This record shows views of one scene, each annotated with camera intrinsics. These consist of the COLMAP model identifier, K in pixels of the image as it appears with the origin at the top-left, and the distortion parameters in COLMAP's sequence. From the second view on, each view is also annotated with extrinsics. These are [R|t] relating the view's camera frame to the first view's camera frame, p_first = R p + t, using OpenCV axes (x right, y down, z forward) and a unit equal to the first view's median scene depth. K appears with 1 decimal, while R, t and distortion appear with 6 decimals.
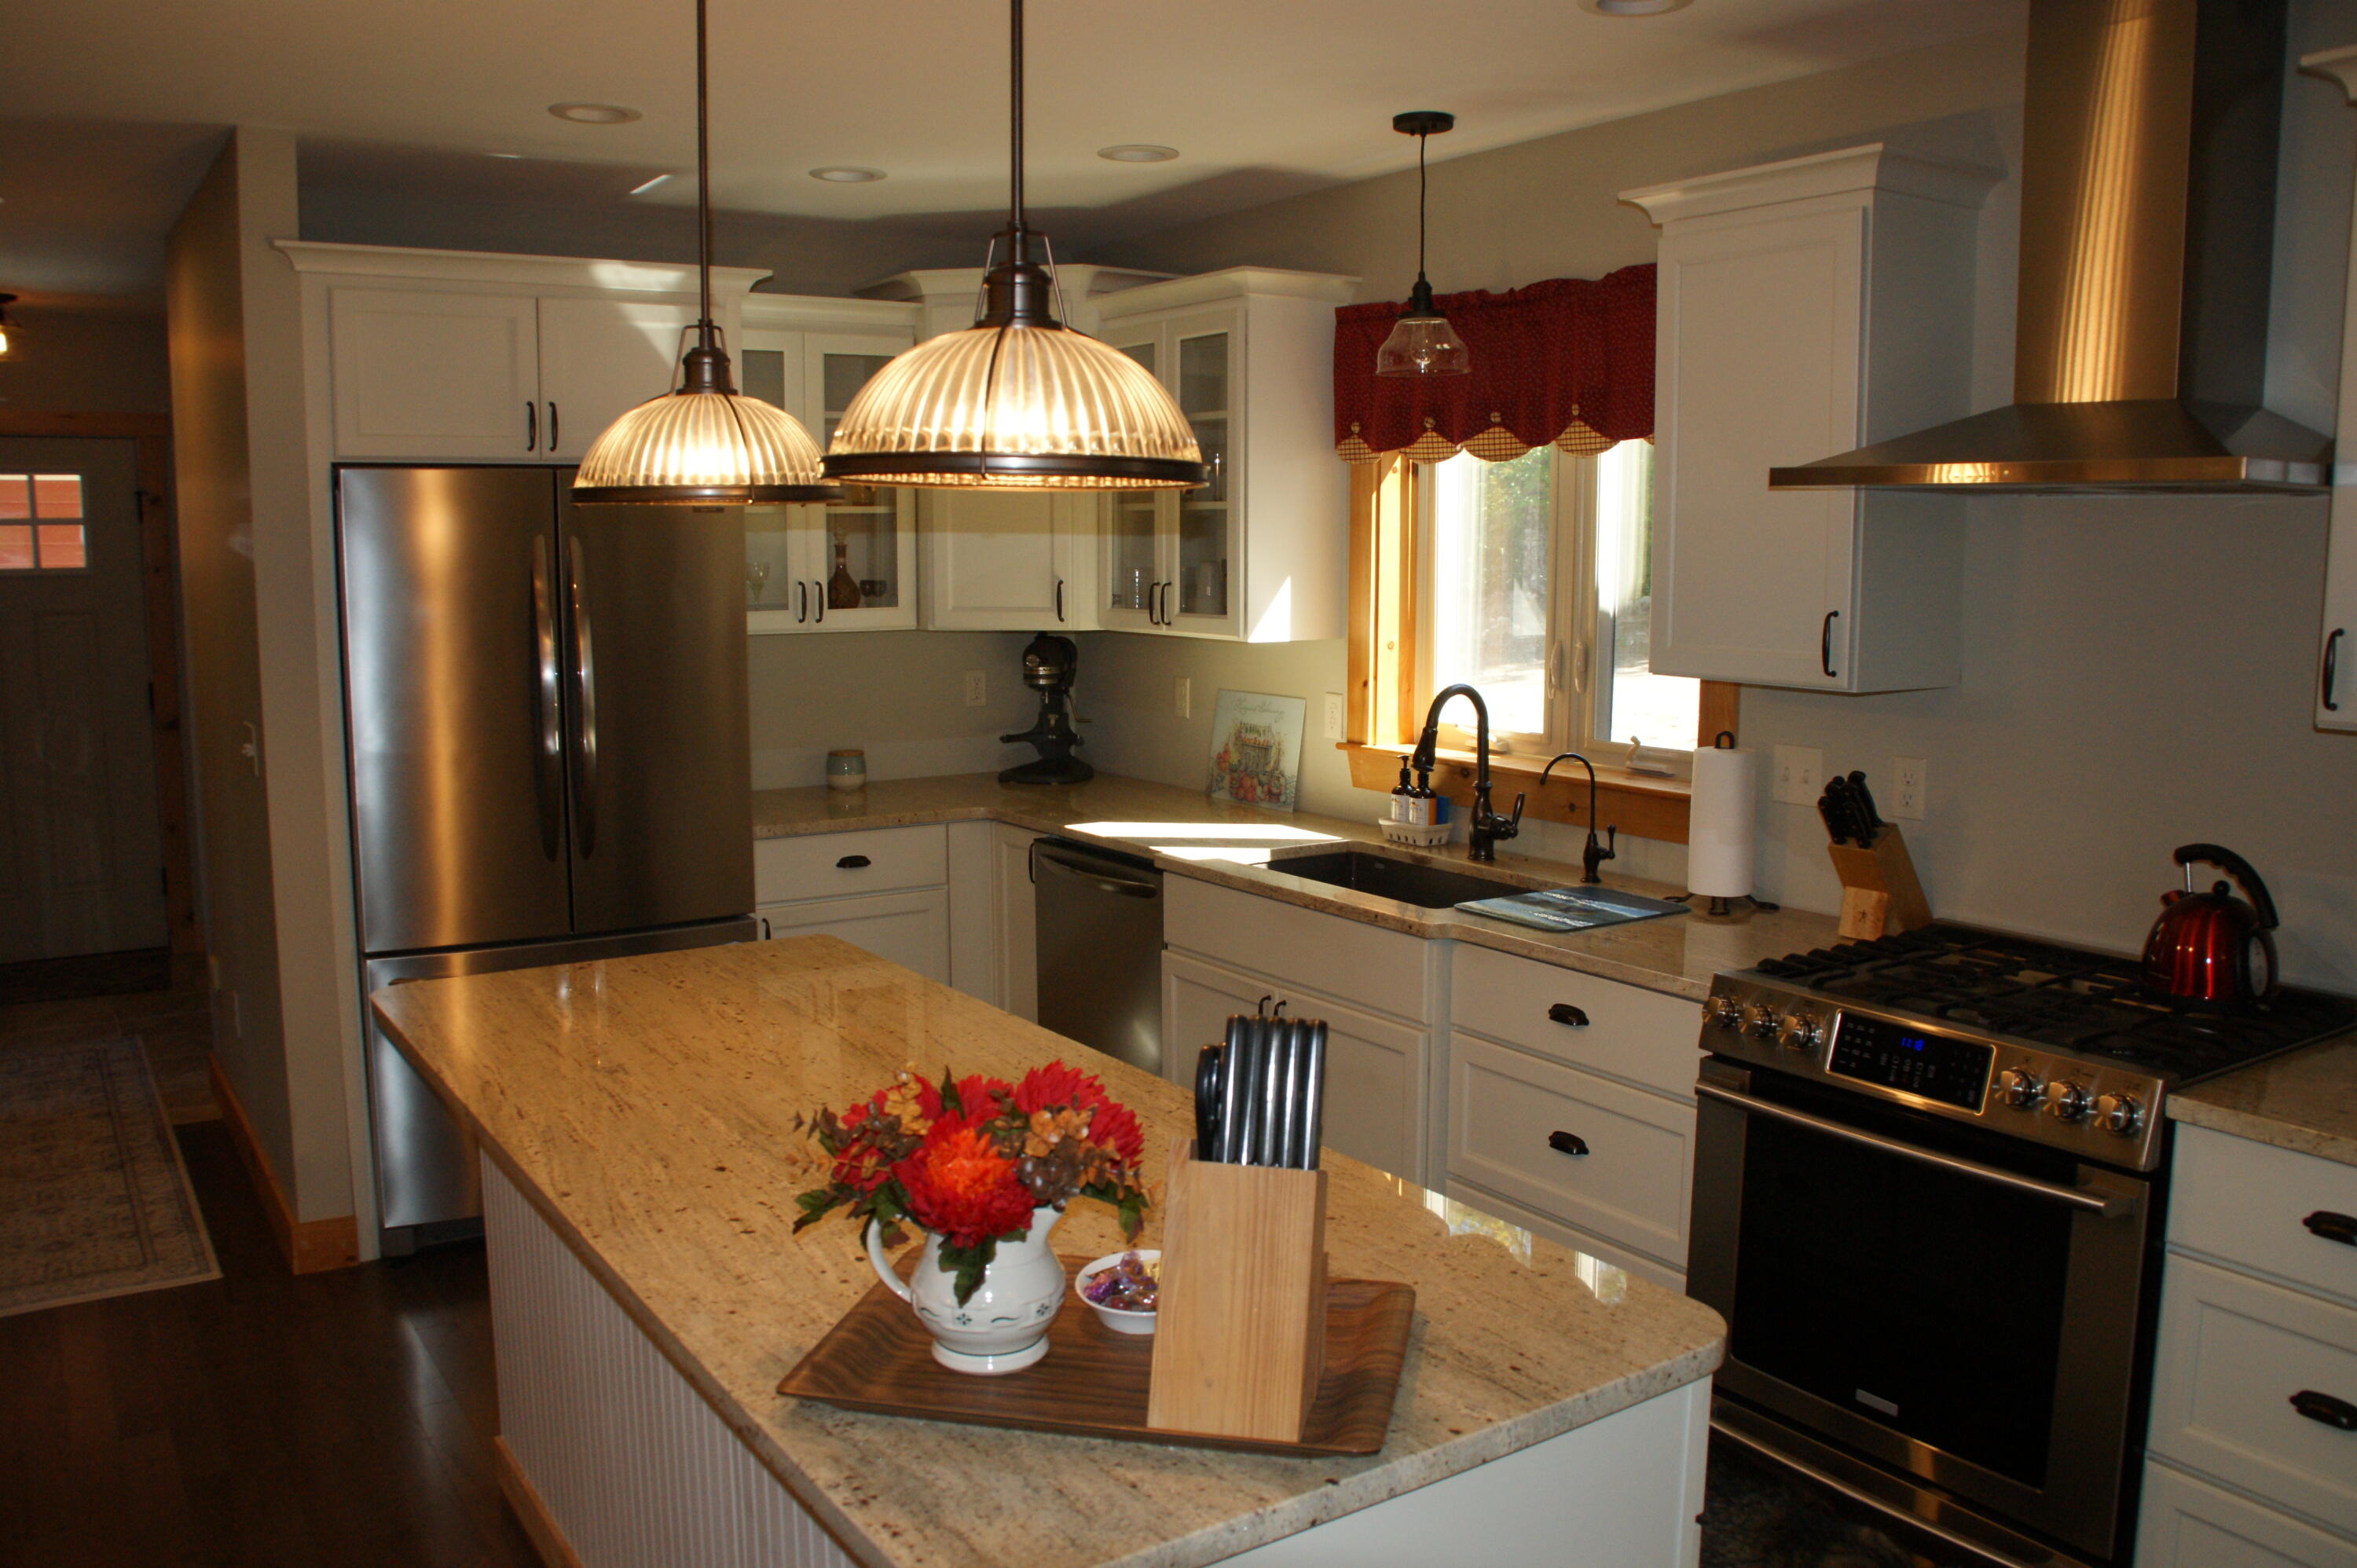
lens RADIAL K [[1878.6, 0, 1178.5], [0, 1878.6, 784.0], [0, 0, 1]] dist [-0.160703, 0.098833]
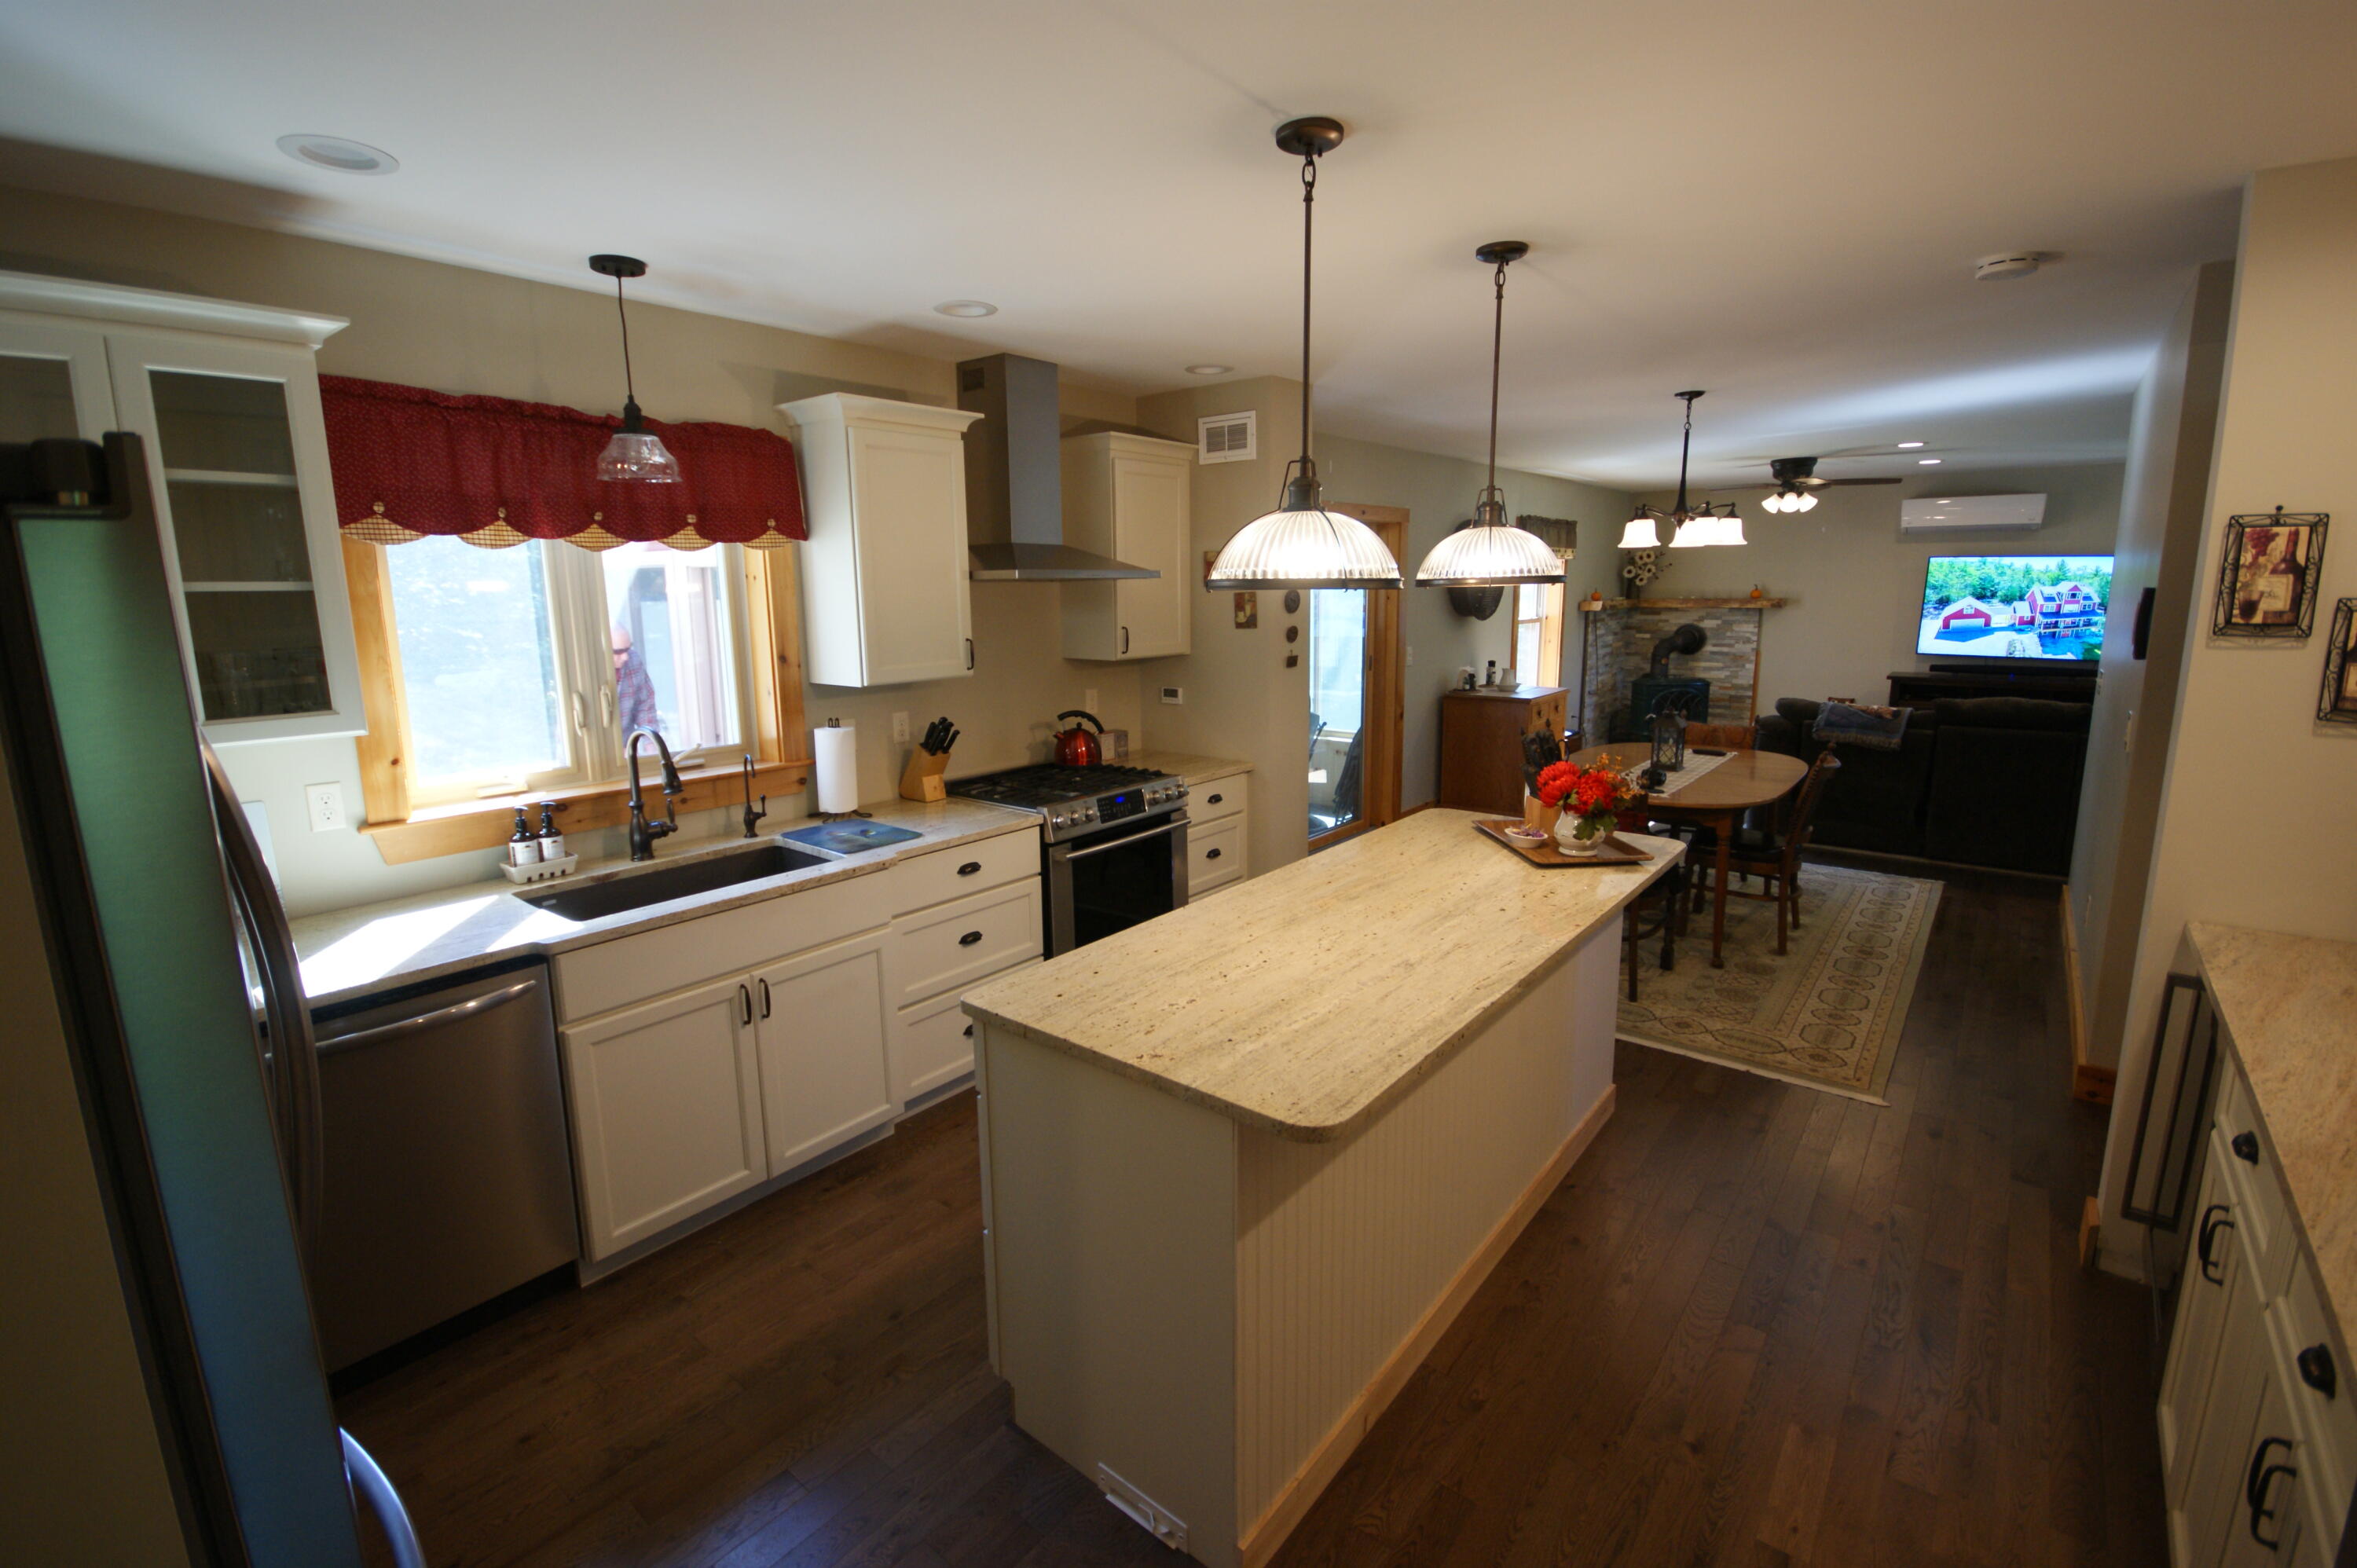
lens RADIAL K [[1028.0, 0, 1178.5], [0, 1028.0, 784.0], [0, 0, 1]] dist [-0.000722, 0.000056]
pose [[-0.293090, -0.185640, 0.937889, -0.839008], [0.131863, 0.963745, 0.231965, -0.175240], [-0.946948, 0.191659, -0.257985, 1.120719]]
